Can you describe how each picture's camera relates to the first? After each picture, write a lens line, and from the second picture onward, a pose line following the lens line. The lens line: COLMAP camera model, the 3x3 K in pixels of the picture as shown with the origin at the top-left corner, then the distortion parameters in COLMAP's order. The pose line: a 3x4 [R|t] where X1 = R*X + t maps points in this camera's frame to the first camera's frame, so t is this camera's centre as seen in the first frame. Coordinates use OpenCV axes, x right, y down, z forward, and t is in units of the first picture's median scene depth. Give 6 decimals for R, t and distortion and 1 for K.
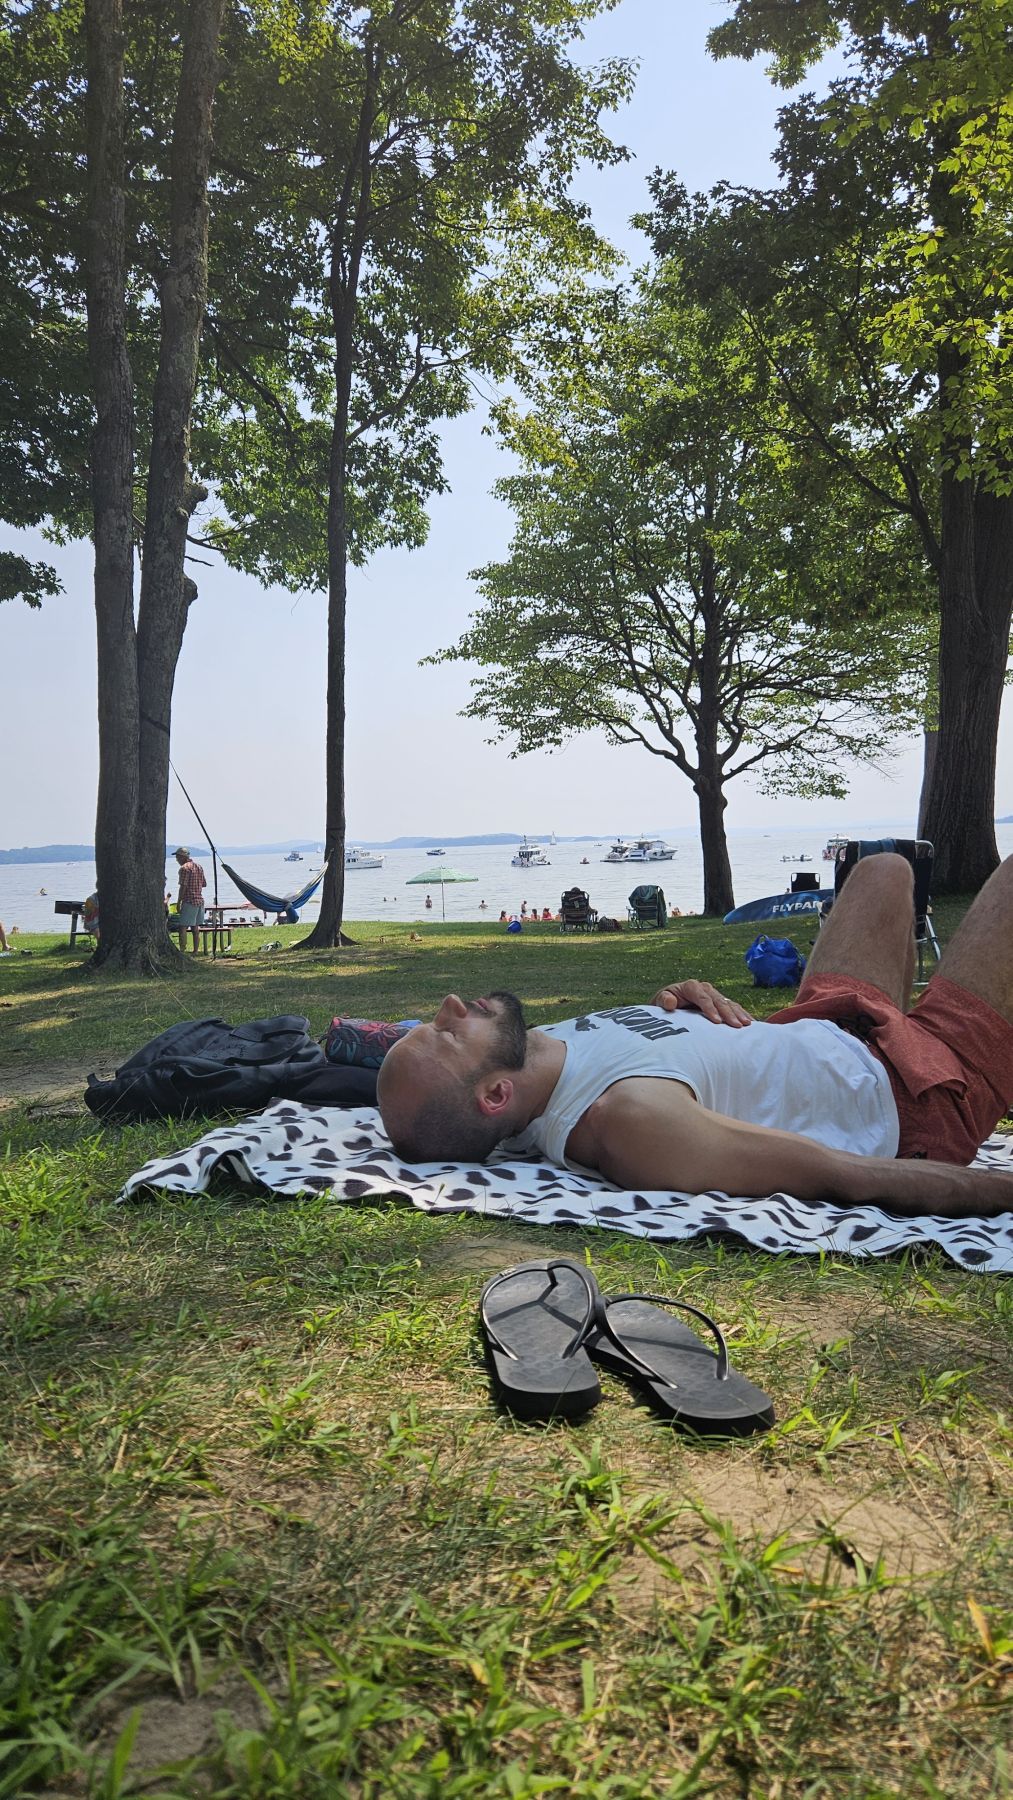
lens RADIAL K [[1311.1, 0, 514.7], [0, 1311.1, 917.9], [0, 0, 1]] dist [0.087935, -0.060939]
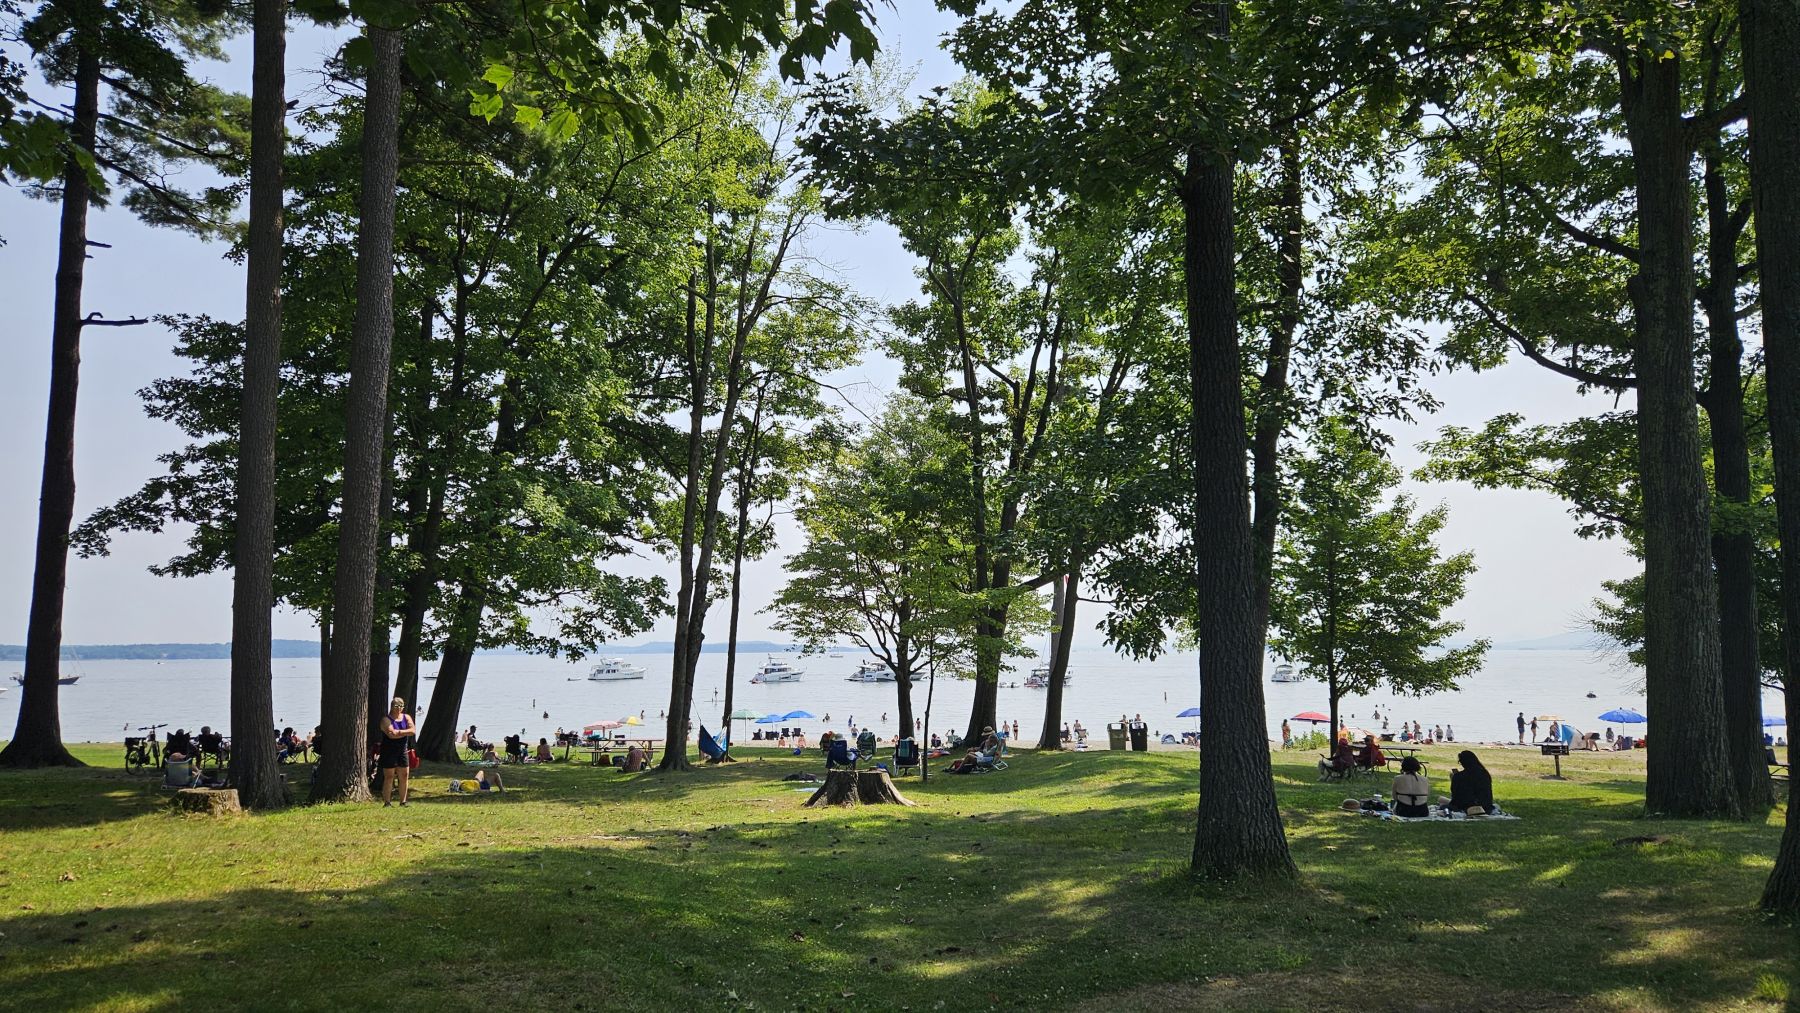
lens RADIAL K [[1311.1, 0, 895.0], [0, 1311.1, 503.0], [0, 0, 1]] dist [0.087935, -0.060939]
pose [[0.995218, 0.039186, 0.089478, -0.044889], [-0.023640, 0.985399, -0.168614, -0.029715], [-0.094779, 0.165693, 0.981612, -0.956115]]
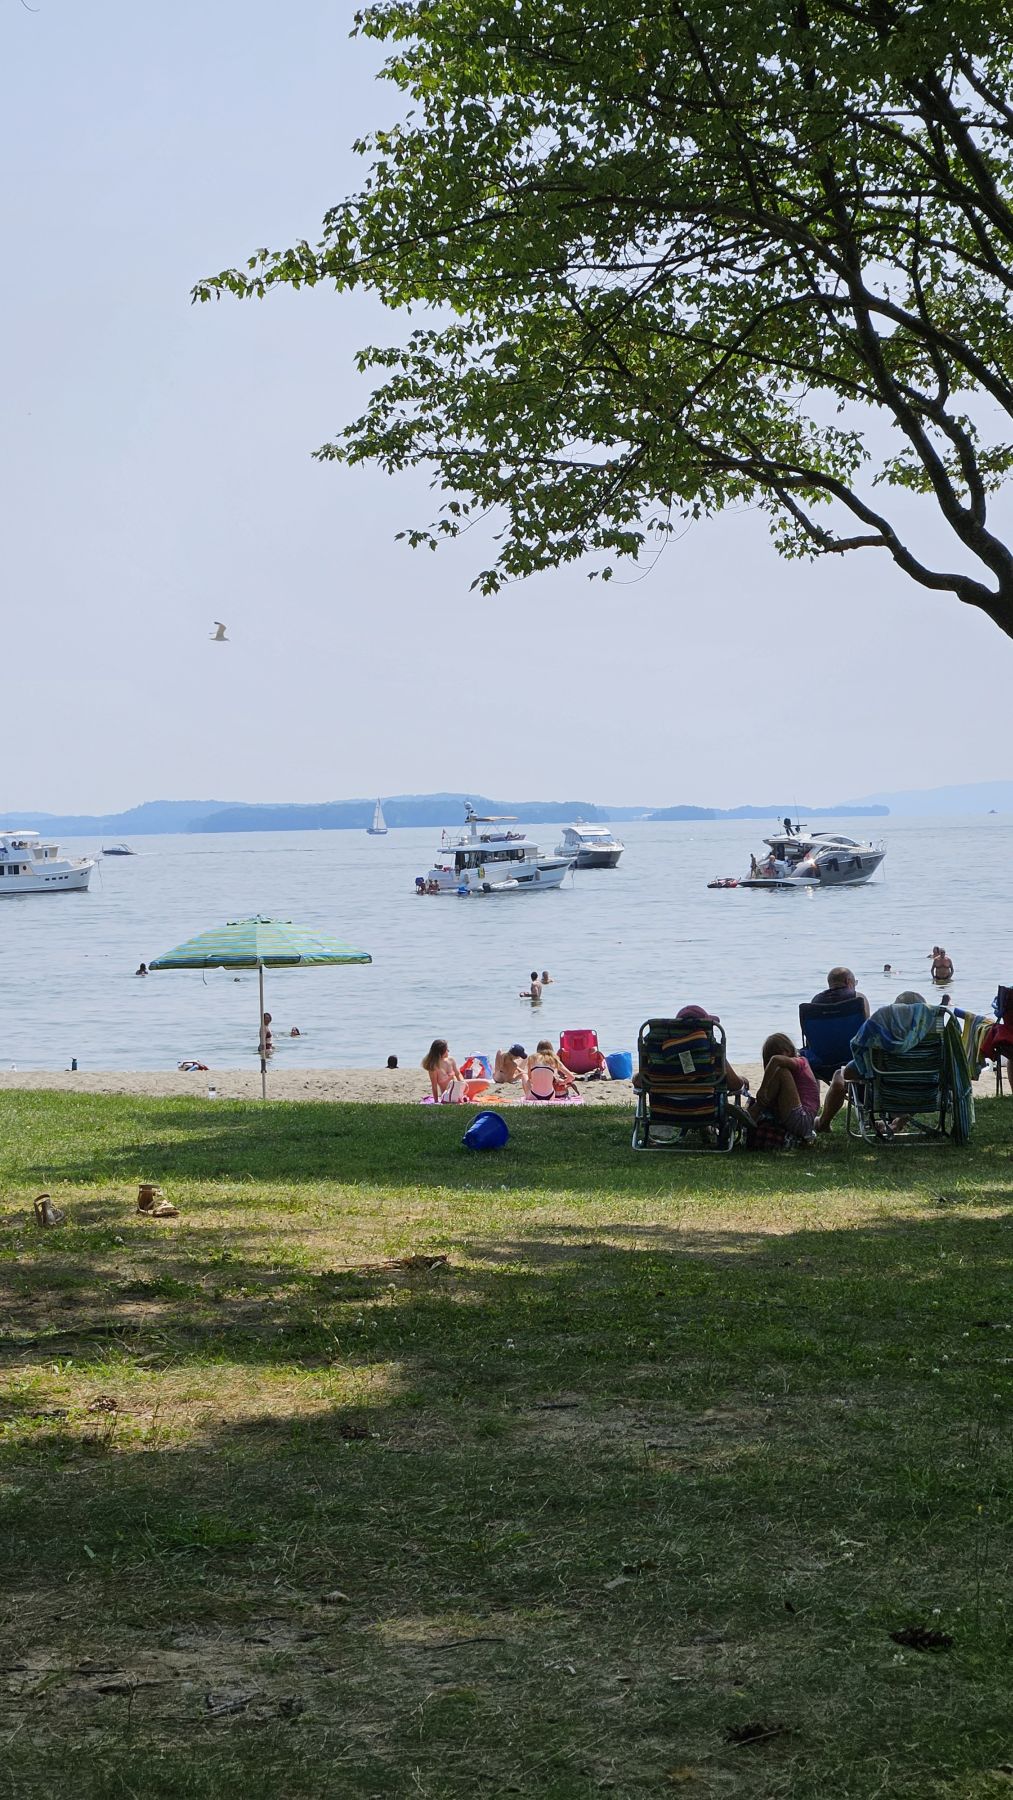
lens RADIAL K [[3780.2, 0, 505.4], [0, 3780.2, 902.7], [0, 0, 1]] dist [0.016779, 0.000000]
pose [[0.999894, 0.012796, 0.006956, -0.002430], [-0.012512, 0.999142, -0.039487, -0.010601], [-0.007456, 0.039396, 0.999196, 0.089502]]
